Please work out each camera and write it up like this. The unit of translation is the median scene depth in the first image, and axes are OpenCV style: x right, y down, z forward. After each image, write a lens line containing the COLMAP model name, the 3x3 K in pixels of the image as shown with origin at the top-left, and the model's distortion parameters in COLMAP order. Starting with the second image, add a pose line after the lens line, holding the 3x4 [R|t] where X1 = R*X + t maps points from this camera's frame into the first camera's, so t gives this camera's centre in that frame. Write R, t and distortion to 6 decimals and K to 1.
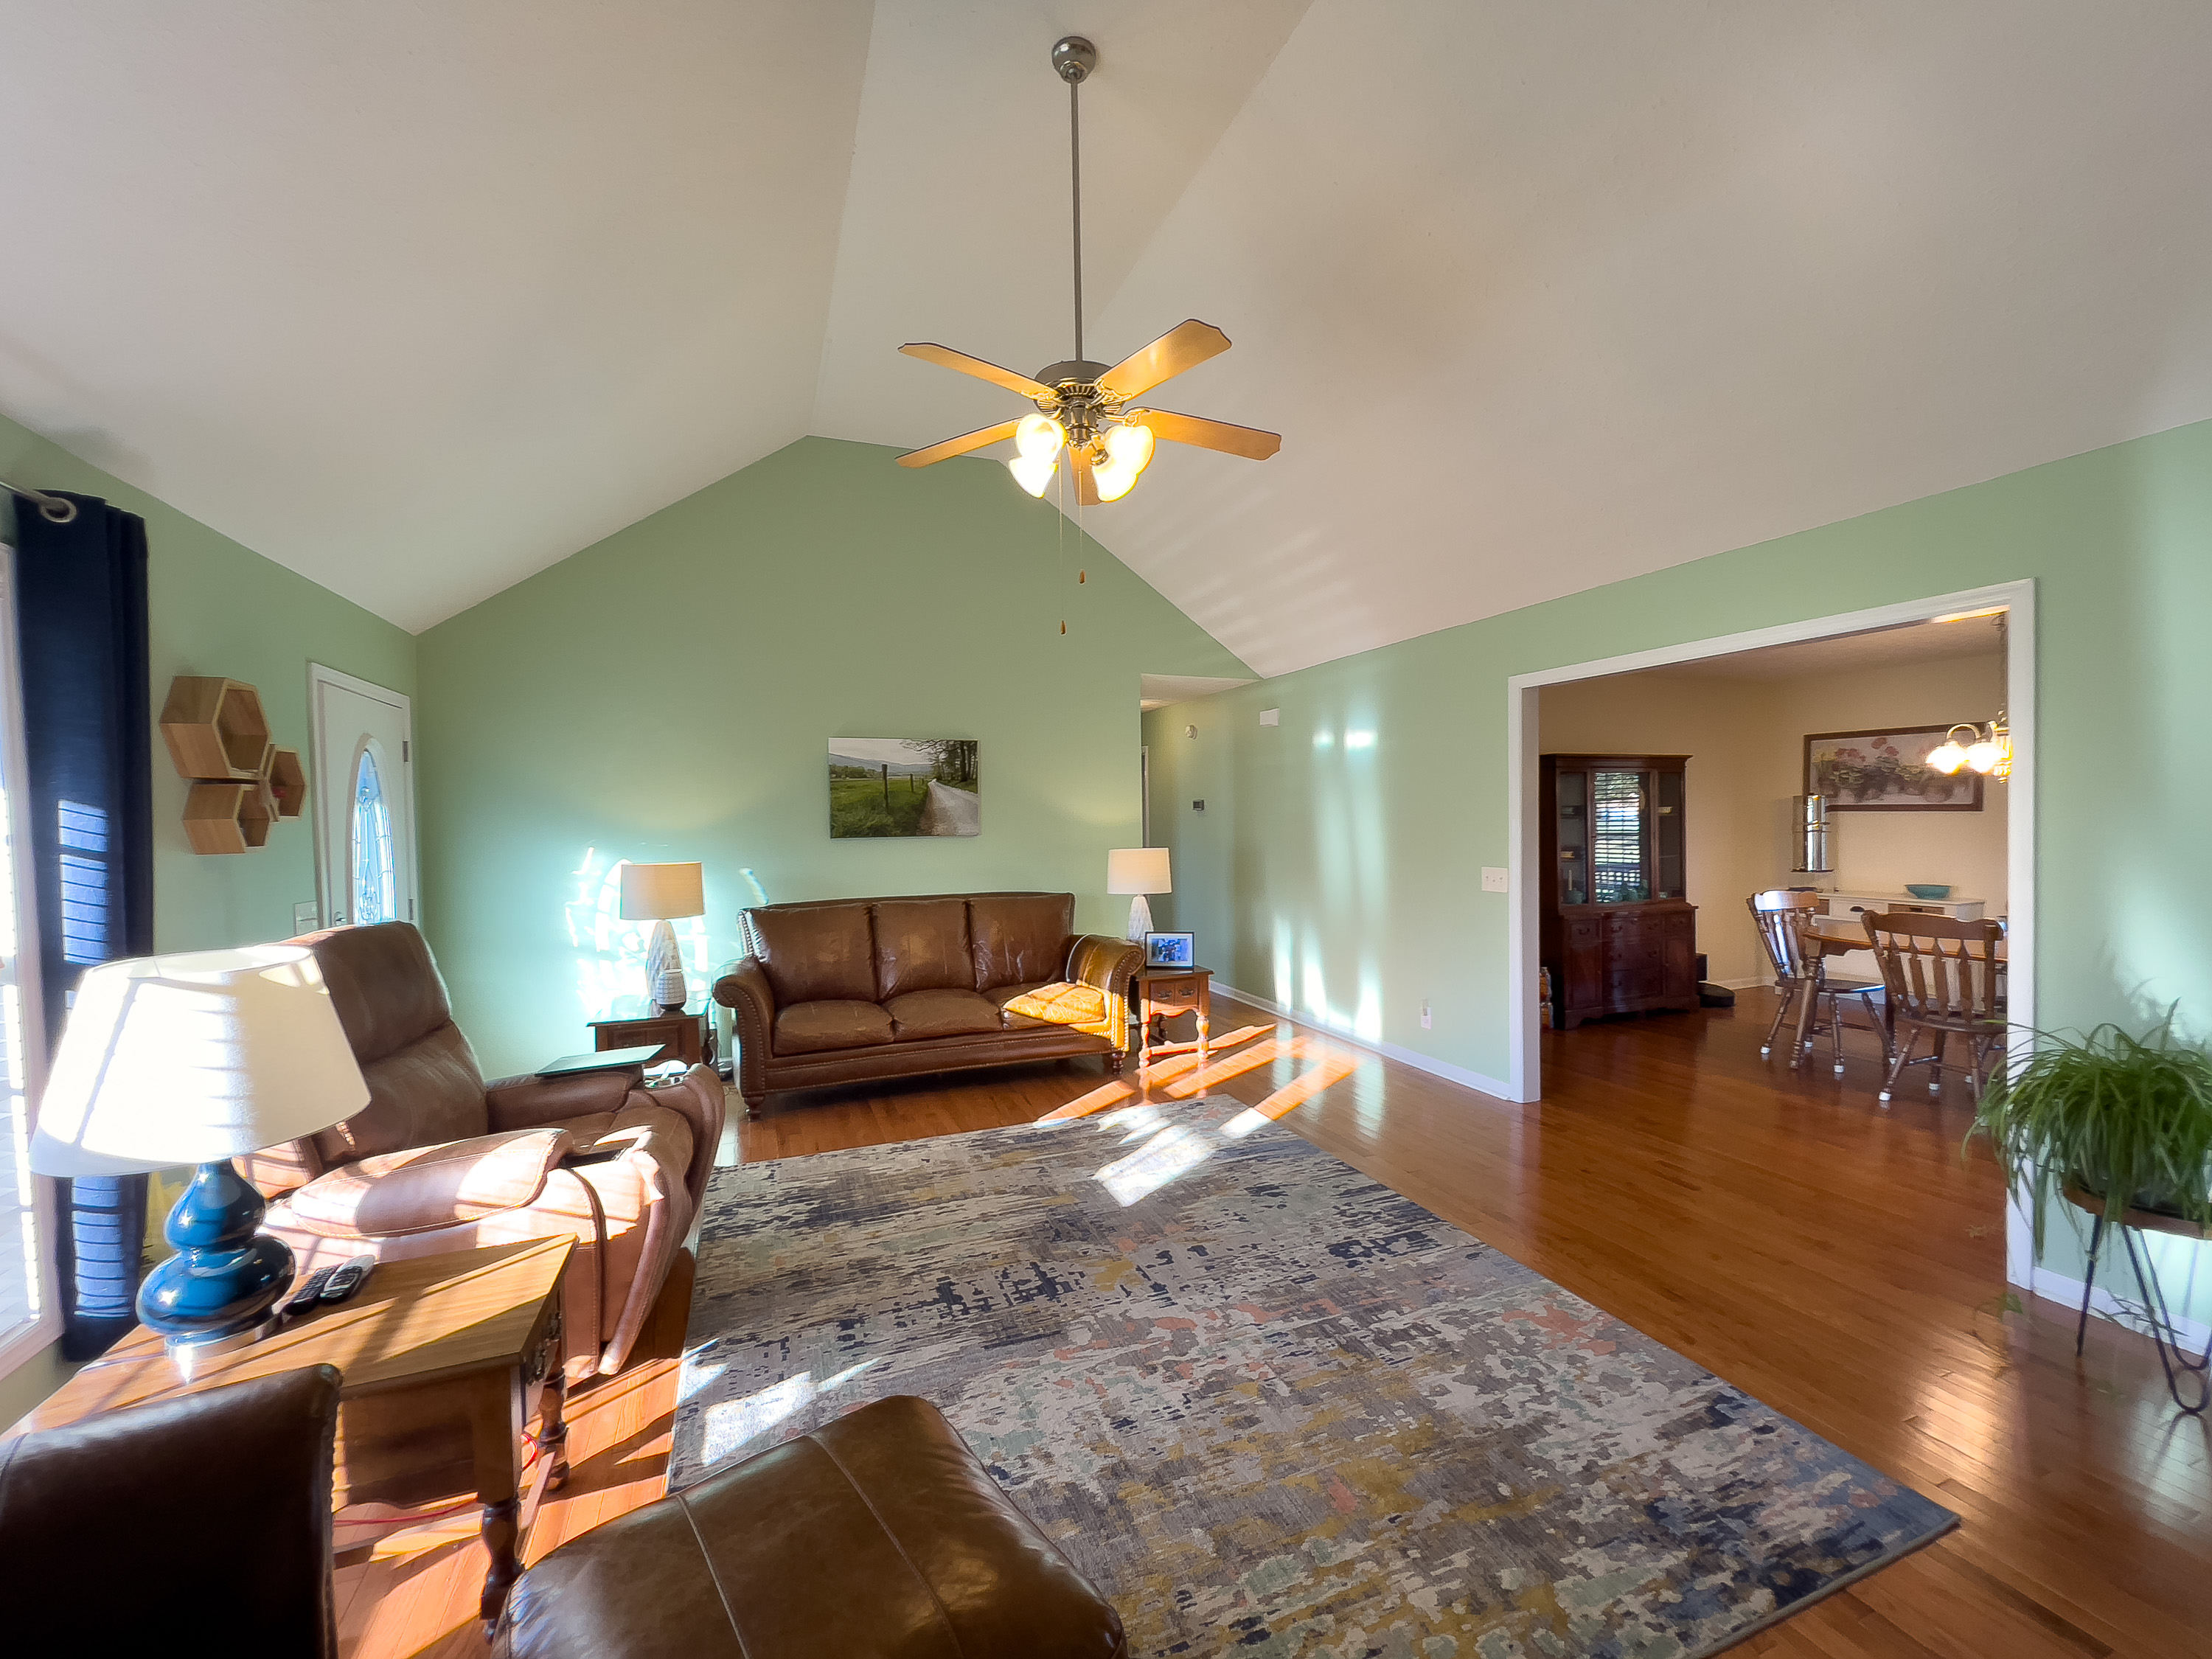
lens RADIAL K [[910.3, 0, 1128.9], [0, 910.3, 855.1], [0, 0, 1]] dist [-0.002199, 0.000756]
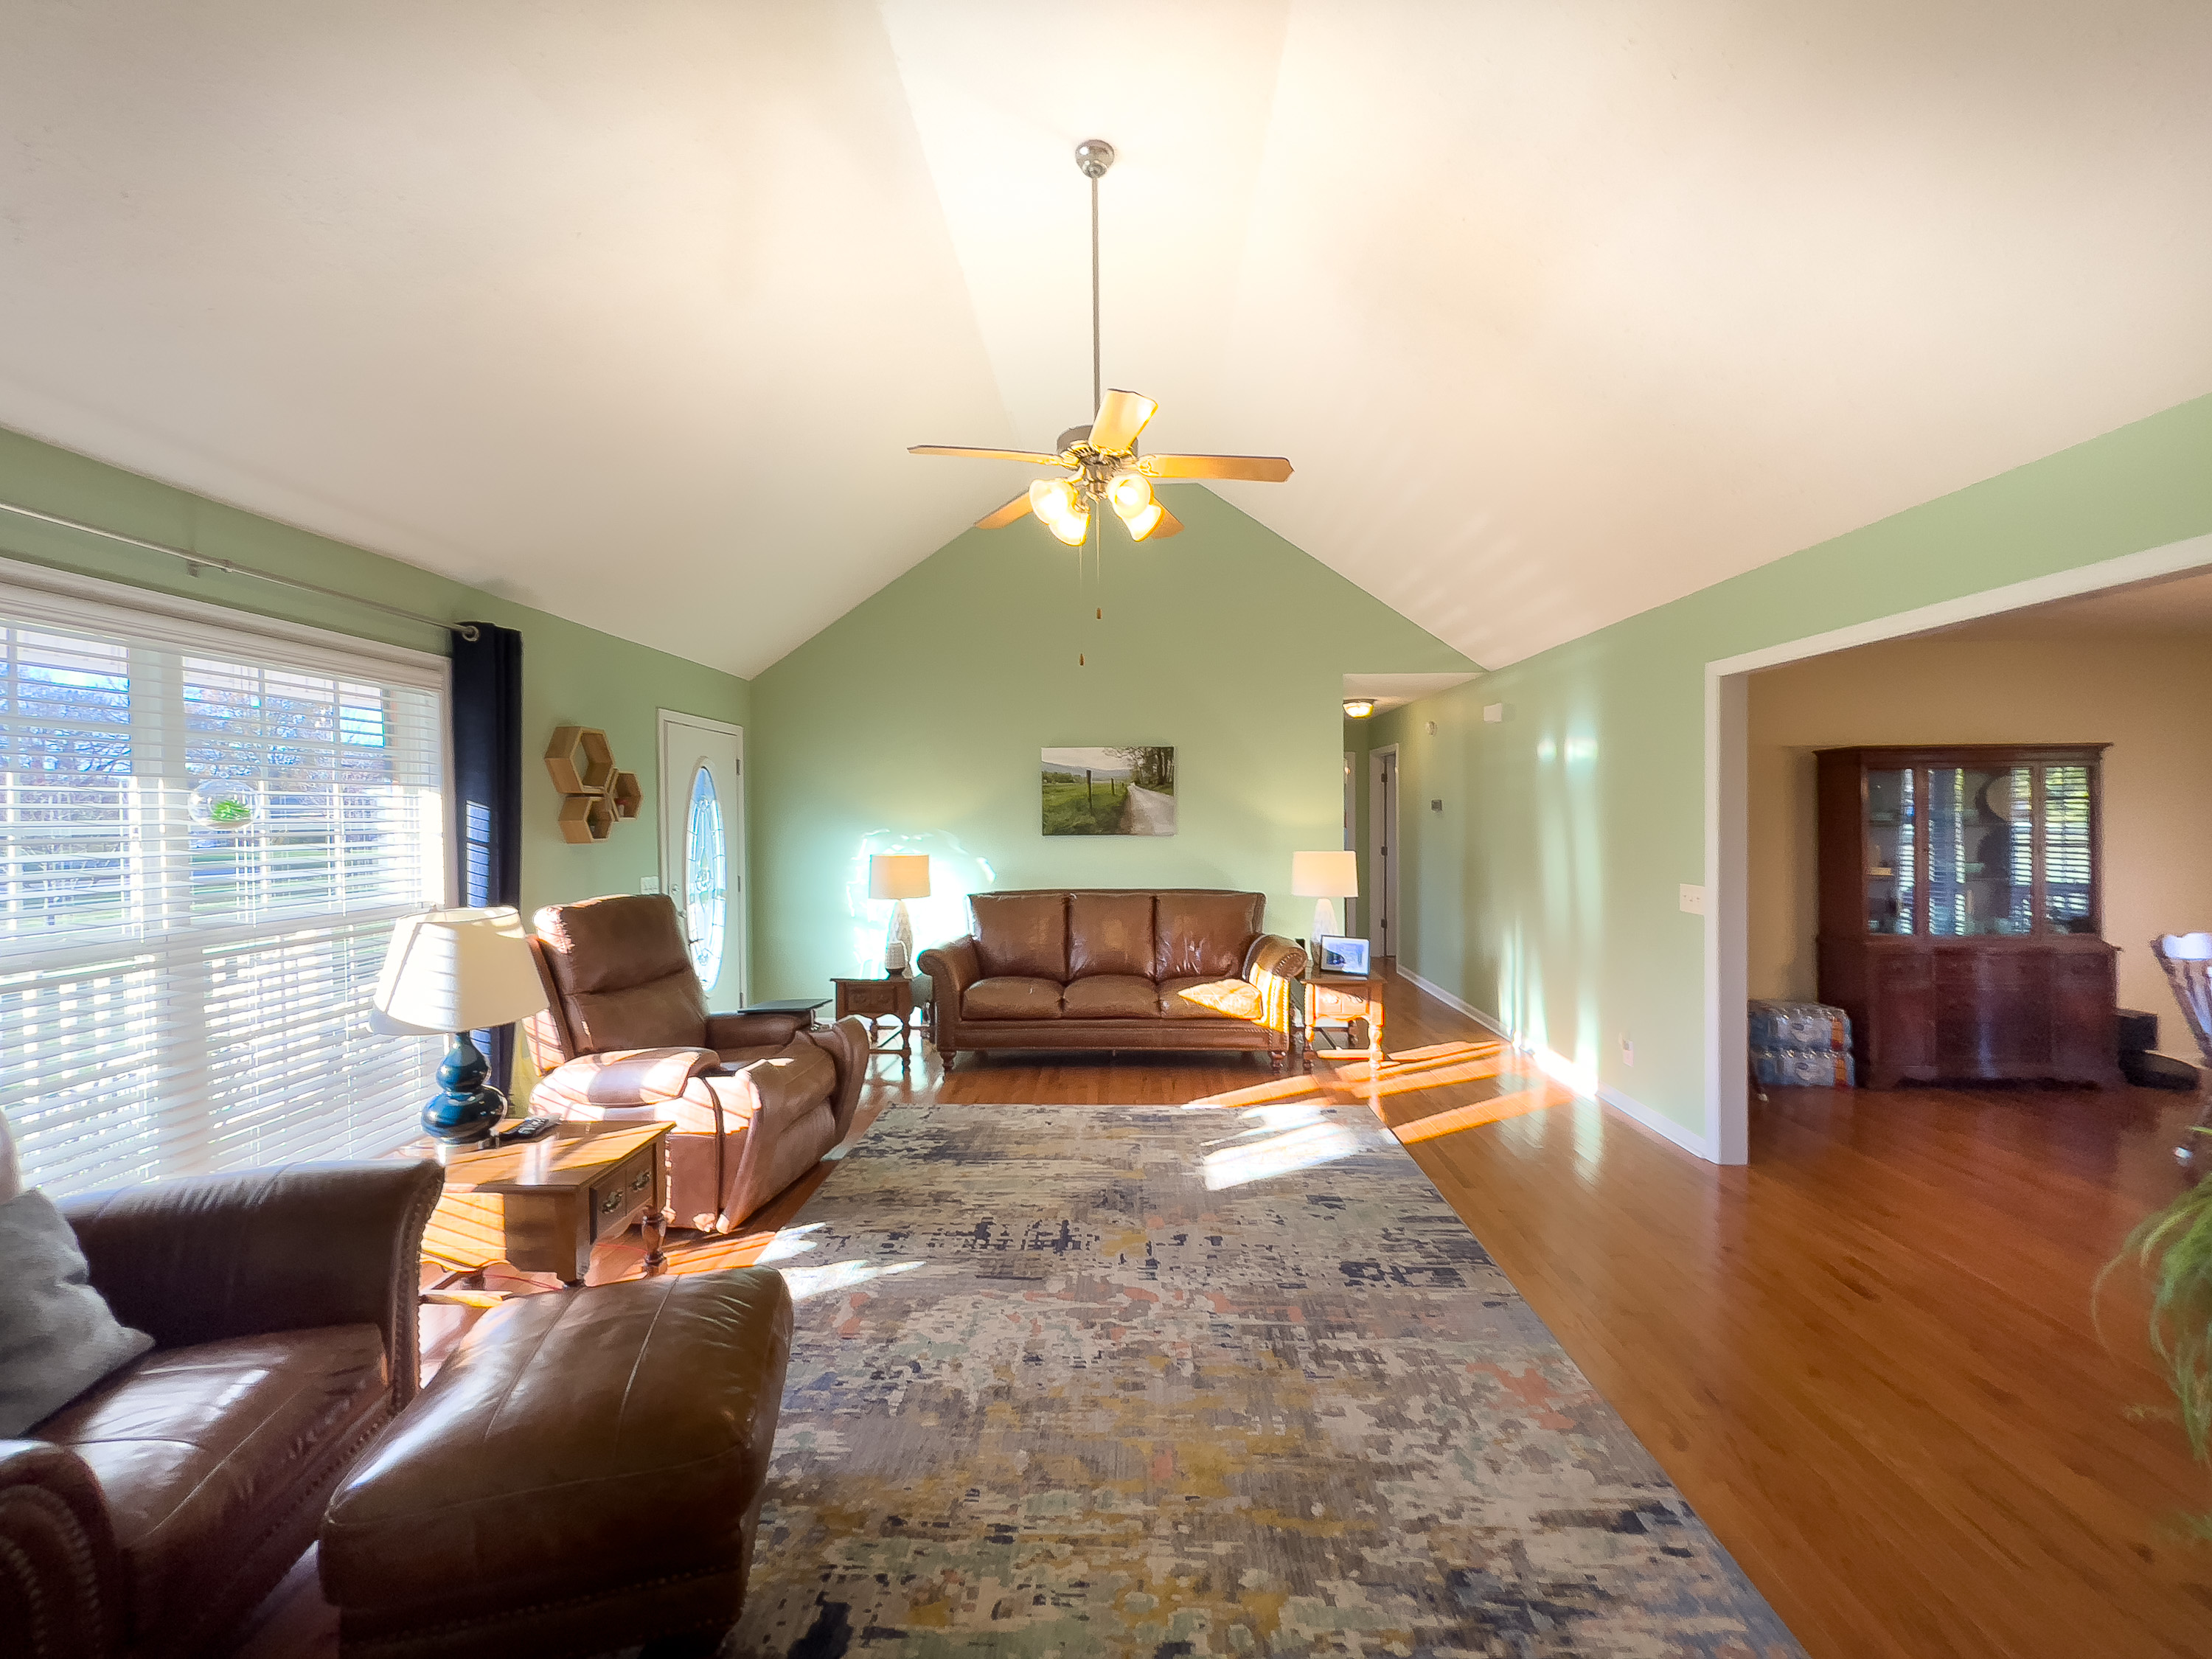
lens RADIAL K [[910.3, 0, 1116.5], [0, 910.3, 838.6], [0, 0, 1]] dist [-0.002199, 0.000756]
pose [[0.913526, 0.020193, -0.406279, 0.390845], [-0.023688, 0.999713, -0.003575, -0.022514], [0.406090, 0.012890, 0.913742, -0.011781]]
